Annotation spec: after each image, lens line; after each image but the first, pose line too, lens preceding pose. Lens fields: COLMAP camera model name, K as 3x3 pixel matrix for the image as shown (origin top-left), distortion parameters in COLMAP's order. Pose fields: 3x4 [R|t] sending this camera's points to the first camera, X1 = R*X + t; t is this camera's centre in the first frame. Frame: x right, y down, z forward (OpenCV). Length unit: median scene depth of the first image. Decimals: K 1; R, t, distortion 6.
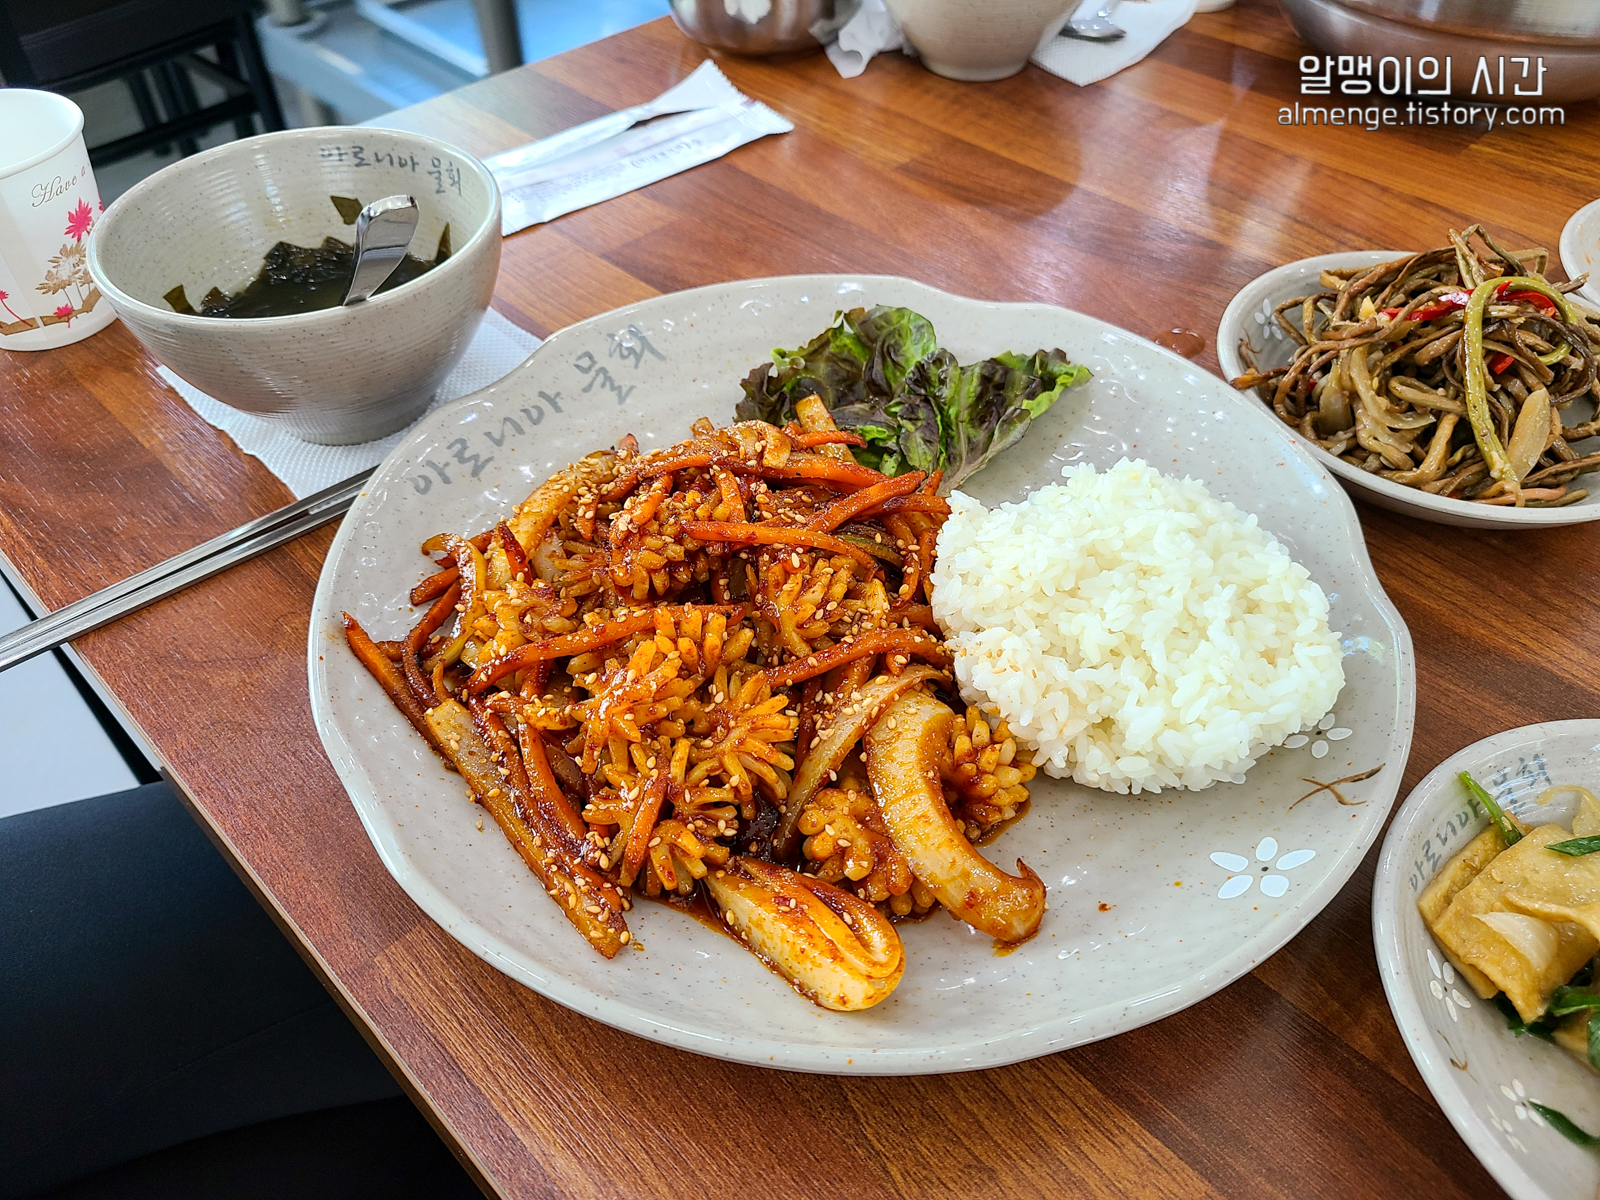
lens RADIAL K [[1207.2, 0, 772.6], [0, 1207.2, 598.0], [0, 0, 1]] dist [0.018561, -0.016746]
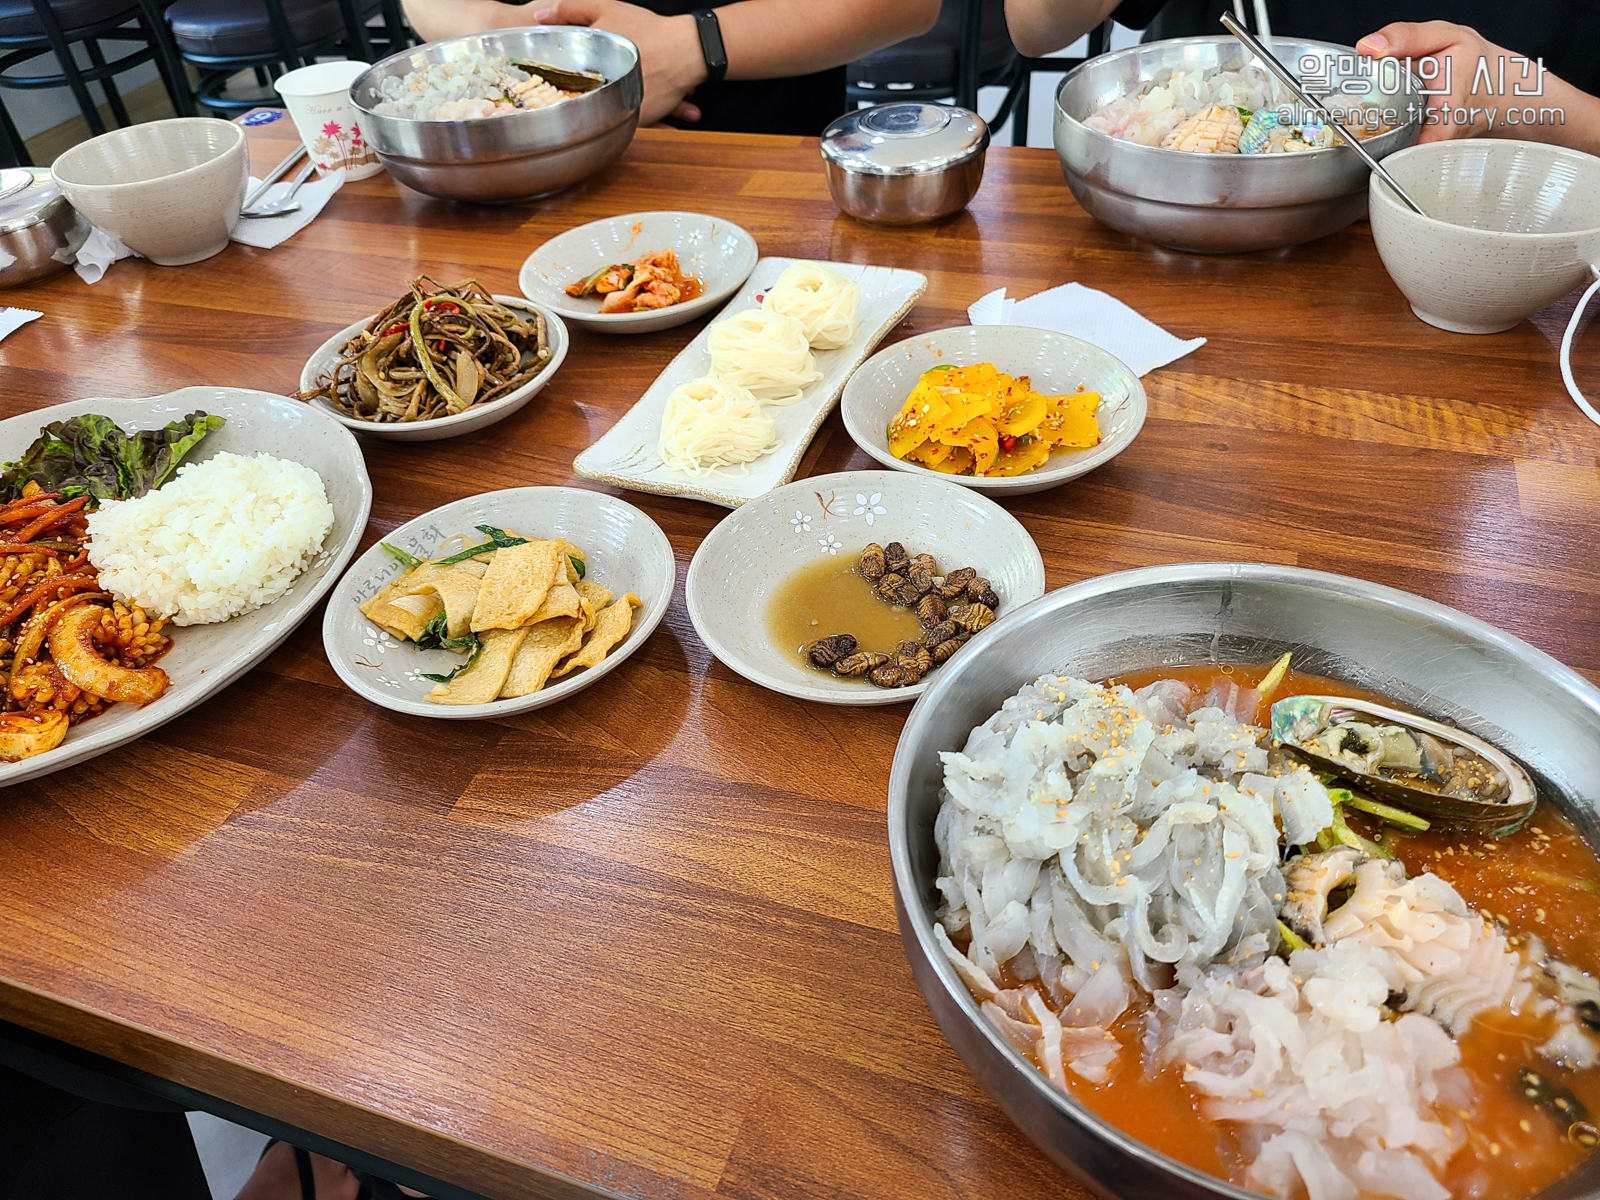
lens RADIAL K [[1207.2, 0, 772.6], [0, 1207.2, 598.0], [0, 0, 1]] dist [0.018561, -0.016746]
pose [[0.899782, -0.322877, 0.293500, 0.402241], [0.354736, 0.932963, -0.061168, 0.418762], [-0.254075, 0.159153, 0.954000, -0.714437]]
